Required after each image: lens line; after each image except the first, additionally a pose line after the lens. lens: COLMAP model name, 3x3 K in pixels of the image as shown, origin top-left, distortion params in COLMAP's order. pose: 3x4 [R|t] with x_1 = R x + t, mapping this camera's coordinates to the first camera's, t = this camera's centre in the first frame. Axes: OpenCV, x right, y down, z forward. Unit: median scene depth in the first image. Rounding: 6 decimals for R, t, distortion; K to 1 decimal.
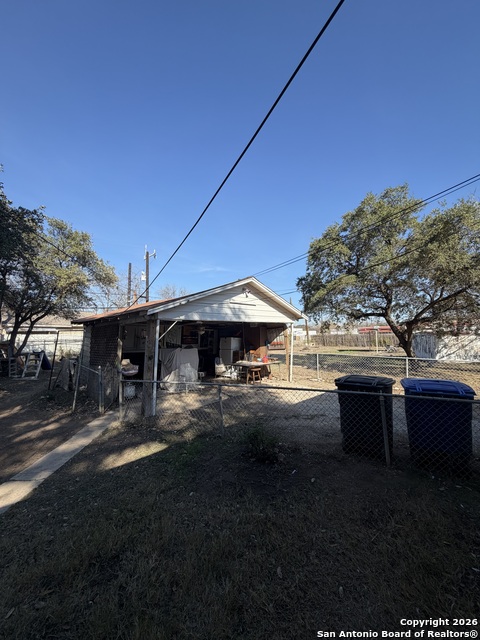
lens RADIAL K [[255.3, 0, 240.0], [0, 255.3, 320.0], [0, 0, 1]] dist [-0.000768, 0.000373]
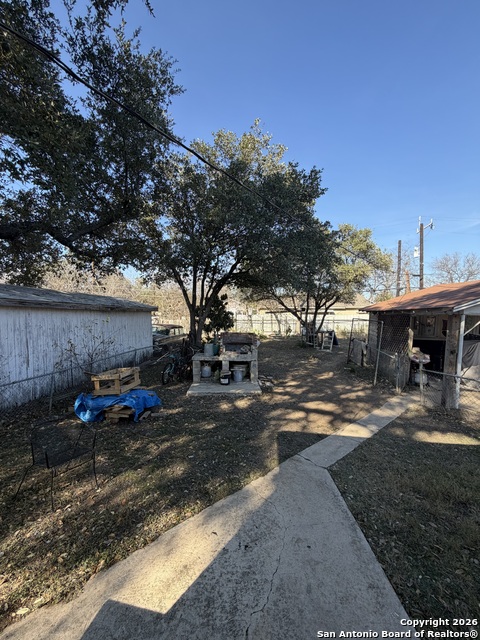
lens RADIAL K [[255.3, 0, 240.0], [0, 255.3, 320.0], [0, 0, 1]] dist [-0.000768, 0.000373]
pose [[0.591335, 0.033618, -0.805725, -0.032734], [0.039343, 0.996738, 0.070462, -0.070332], [0.805466, -0.073366, 0.588083, -0.219857]]
